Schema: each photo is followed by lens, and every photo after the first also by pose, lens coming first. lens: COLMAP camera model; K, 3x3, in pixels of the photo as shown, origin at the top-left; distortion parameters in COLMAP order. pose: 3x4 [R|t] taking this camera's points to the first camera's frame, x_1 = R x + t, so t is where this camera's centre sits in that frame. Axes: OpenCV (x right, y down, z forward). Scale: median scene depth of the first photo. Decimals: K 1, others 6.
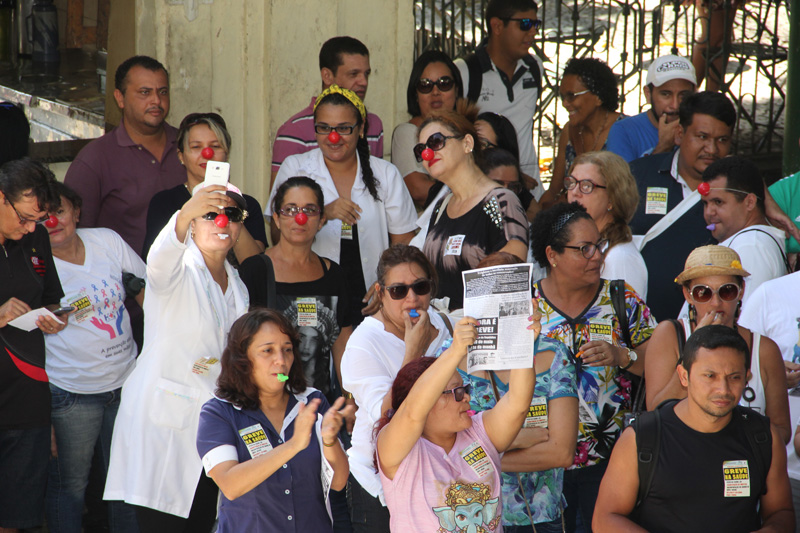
lens RADIAL K [[5028.5, 0, 400.0], [0, 5028.5, 266.6], [0, 0, 1]] dist [-2.417878, 0.000000]
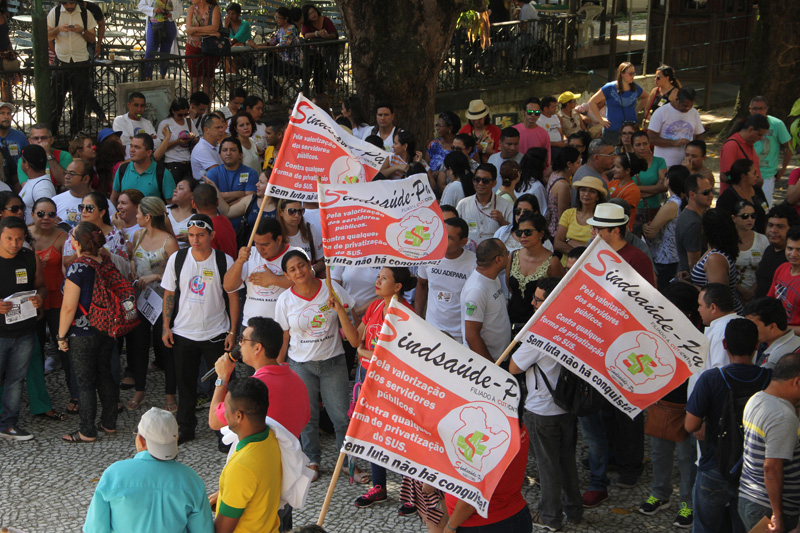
lens RADIAL K [[1792.1, 0, 399.9], [0, 1792.1, 266.5], [0, 0, 1]] dist [0.040658, 0.000000]
pose [[0.960450, -0.053854, 0.273197, 0.005827], [0.040867, 0.997757, 0.053011, -0.003392], [-0.275439, -0.039750, 0.960496, 0.110042]]
